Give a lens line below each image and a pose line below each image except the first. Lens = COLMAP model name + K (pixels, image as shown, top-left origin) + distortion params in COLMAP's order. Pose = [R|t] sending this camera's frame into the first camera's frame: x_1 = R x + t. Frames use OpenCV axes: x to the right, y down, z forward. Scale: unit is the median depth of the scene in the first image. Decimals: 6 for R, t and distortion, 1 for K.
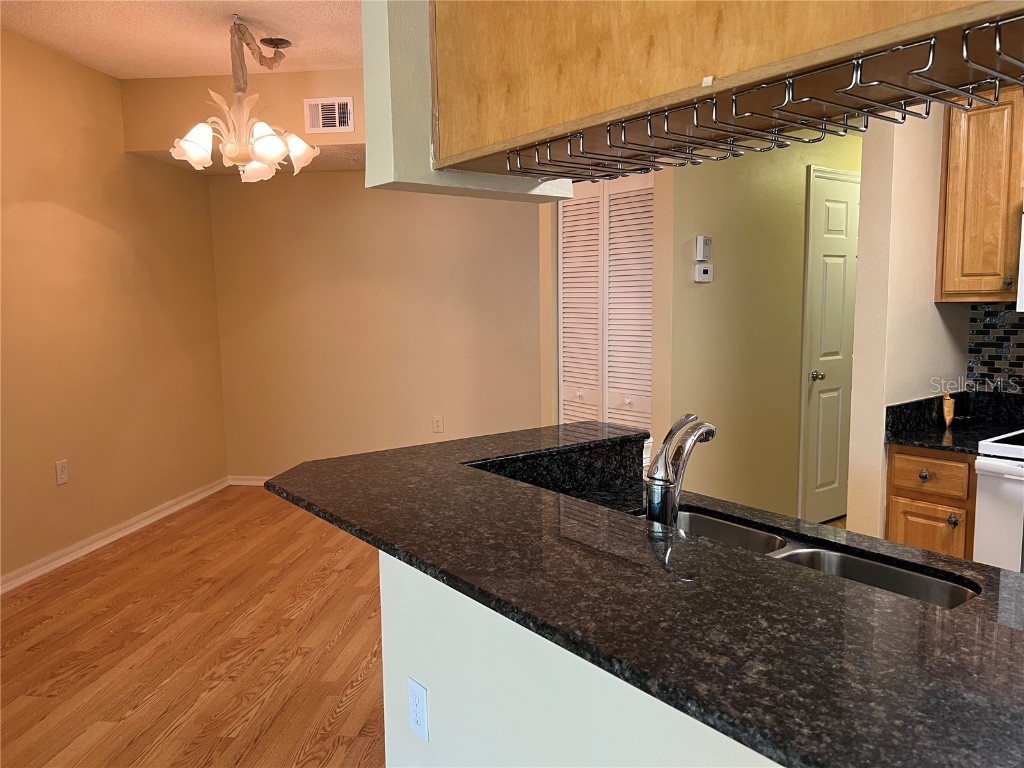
lens RADIAL K [[778.2, 0, 512.6], [0, 778.2, 385.2], [0, 0, 1]] dist [0.055764, -0.030204]
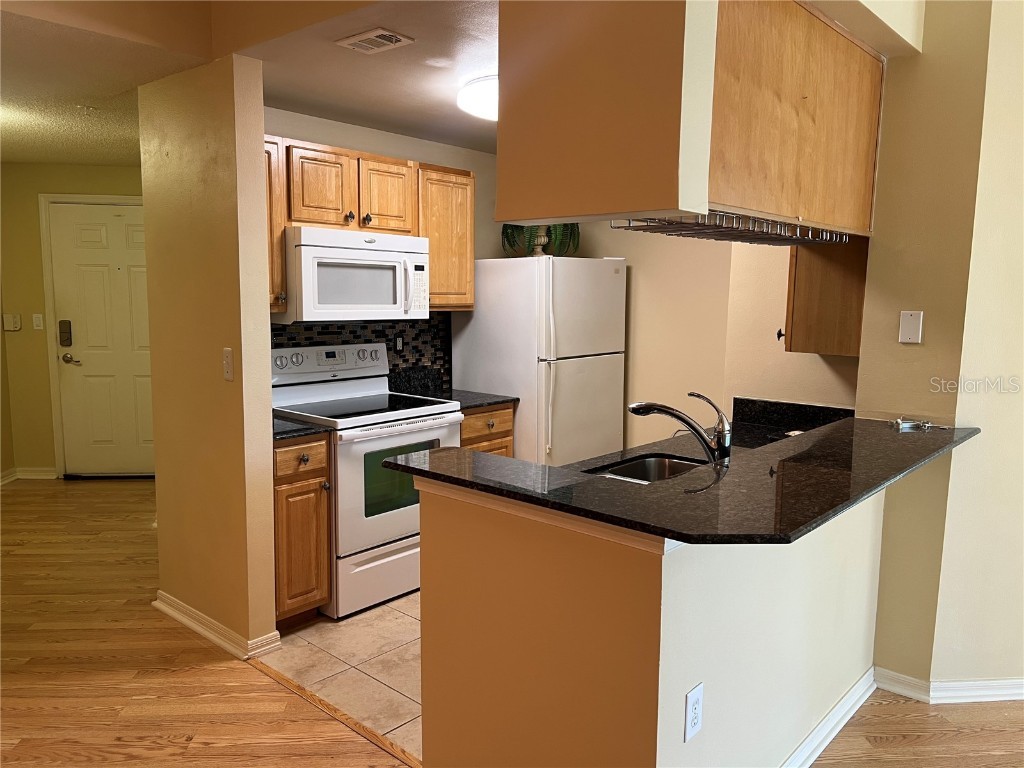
lens RADIAL K [[778.2, 0, 512.5], [0, 778.2, 383.9], [0, 0, 1]] dist [0.055764, -0.030204]
pose [[-0.195043, -0.108389, 0.974787, -0.686869], [0.099133, 0.986606, 0.129539, -0.120789], [-0.975772, 0.121899, -0.181686, 0.898374]]
